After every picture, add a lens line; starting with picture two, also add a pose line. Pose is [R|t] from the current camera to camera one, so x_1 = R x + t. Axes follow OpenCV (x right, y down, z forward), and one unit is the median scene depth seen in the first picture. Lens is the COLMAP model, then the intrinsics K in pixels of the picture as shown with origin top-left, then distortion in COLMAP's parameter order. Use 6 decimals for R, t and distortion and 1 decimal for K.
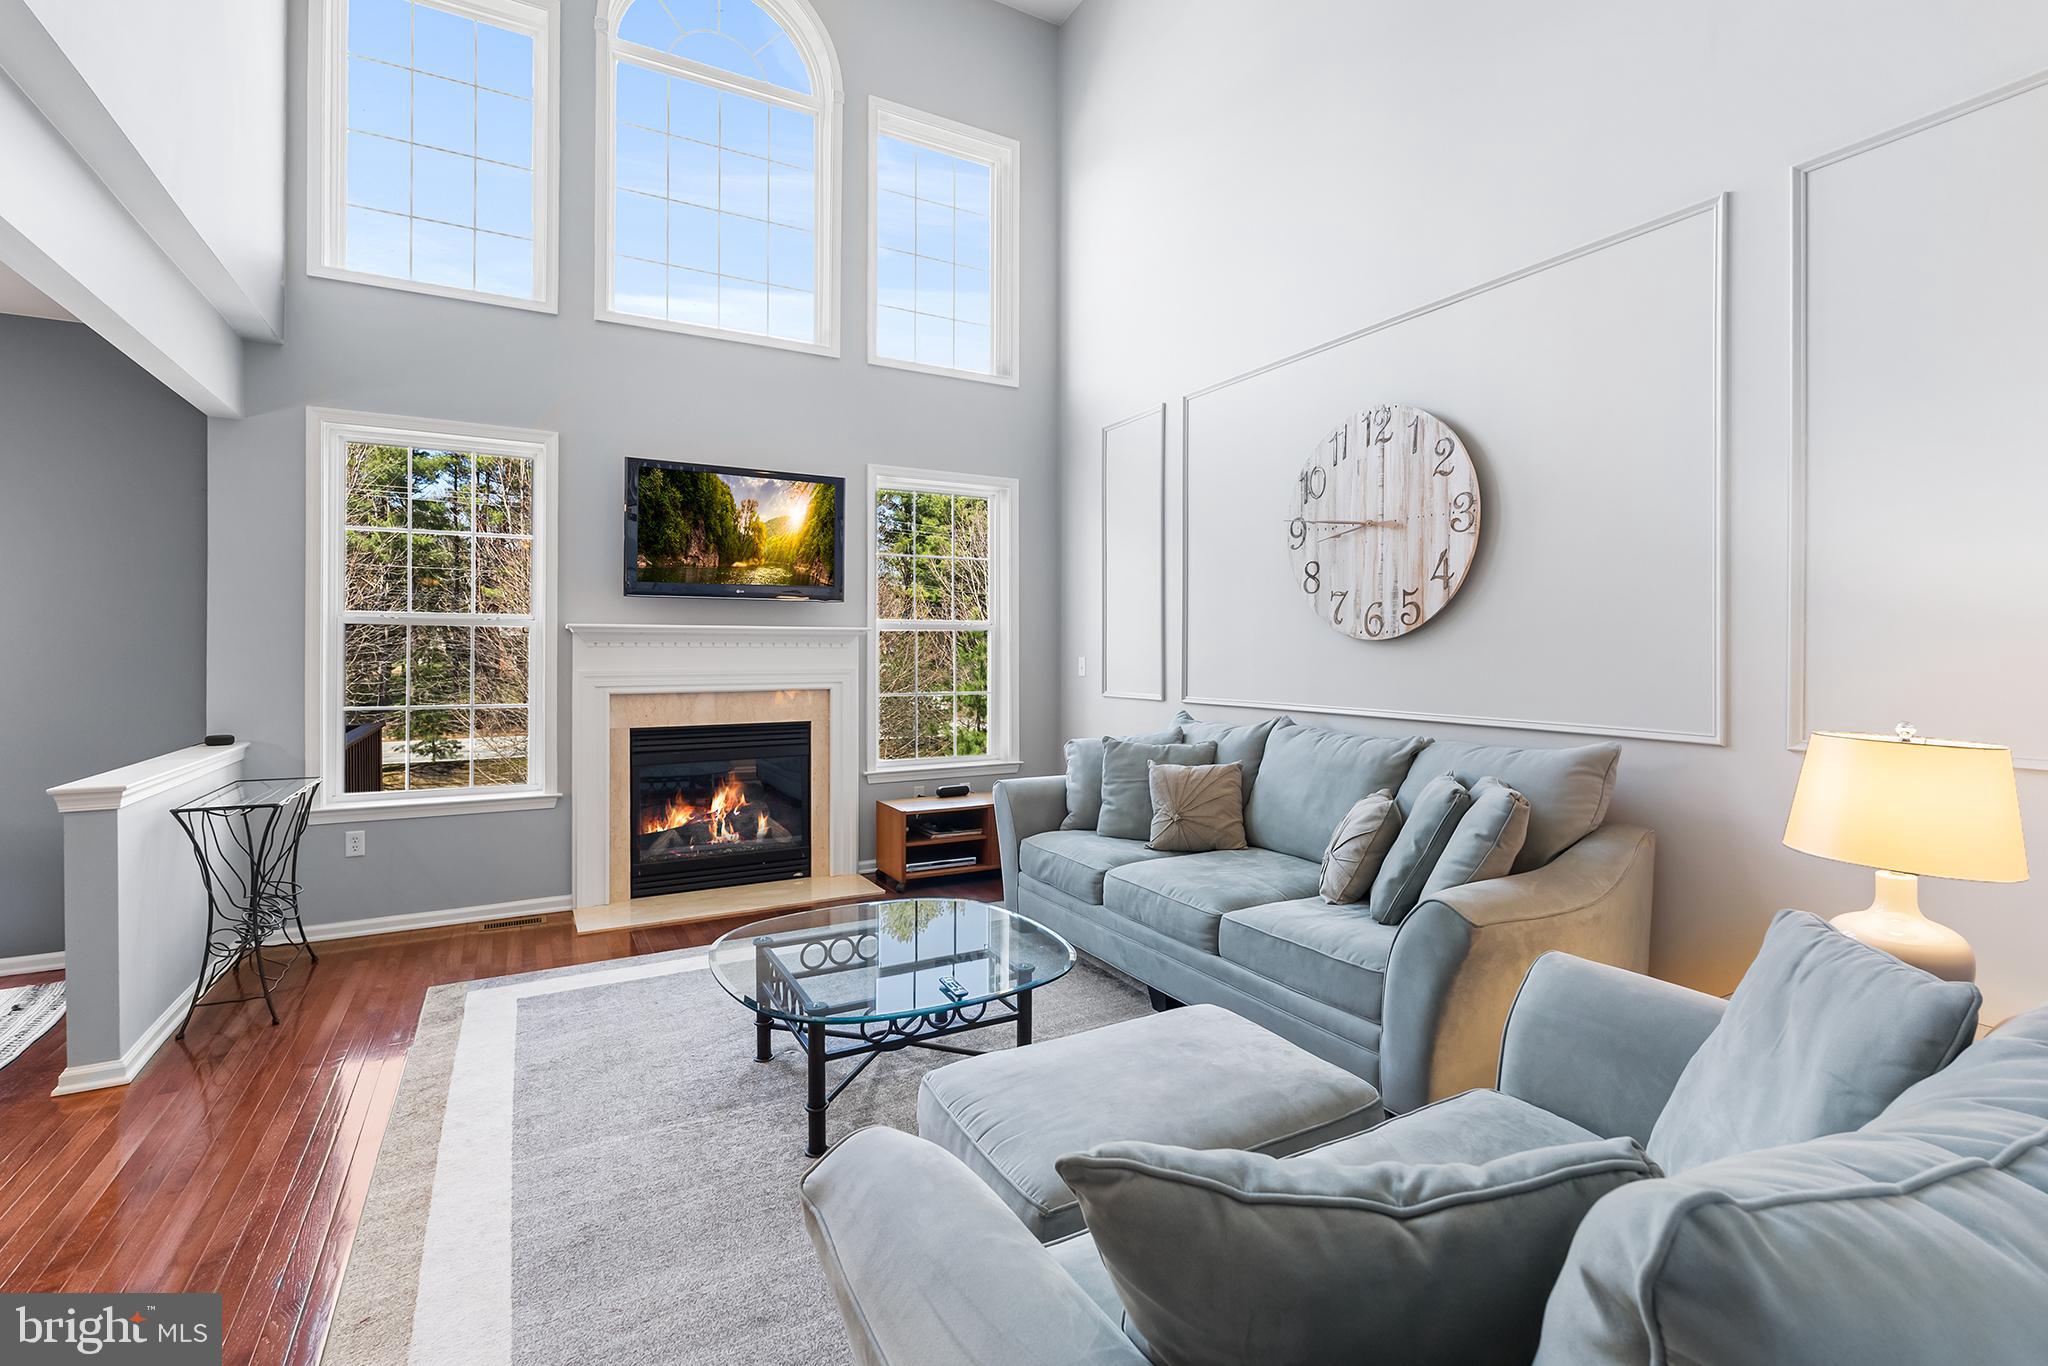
lens RADIAL K [[909.3, 0, 1027.6], [0, 909.3, 647.6], [0, 0, 1]] dist [-0.008454, 0.001185]
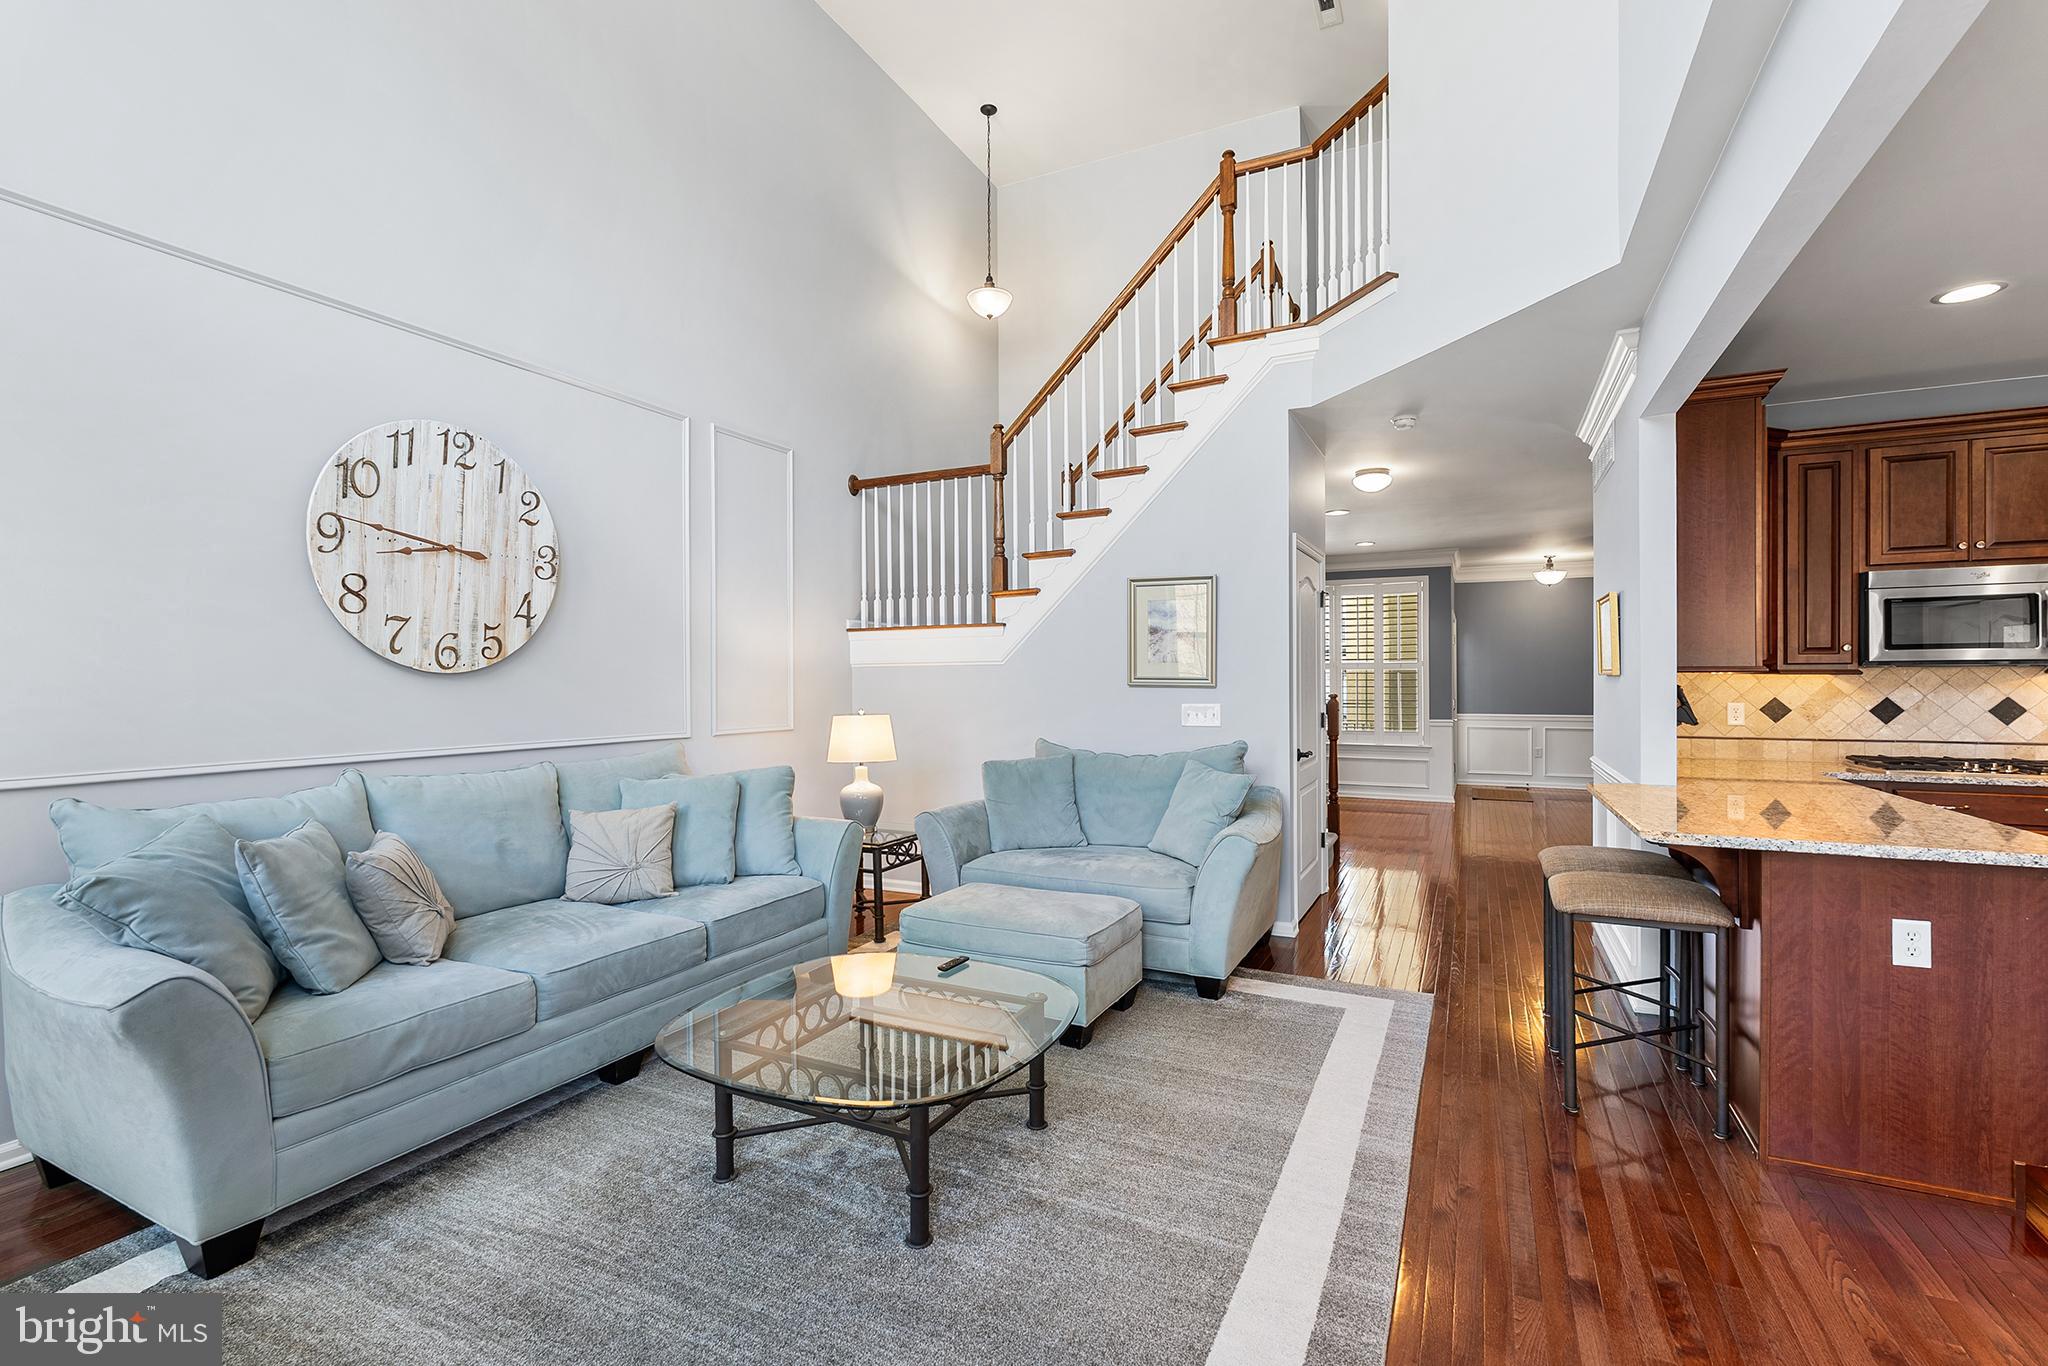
lens RADIAL K [[909.3, 0, 1024.0], [0, 909.3, 676.3], [0, 0, 1]] dist [-0.008454, 0.001185]
pose [[-0.566053, 0.003120, 0.824363, -0.663977], [0.001484, 0.999995, -0.002766, -0.001331], [-0.824367, -0.000342, -0.566055, 0.948964]]
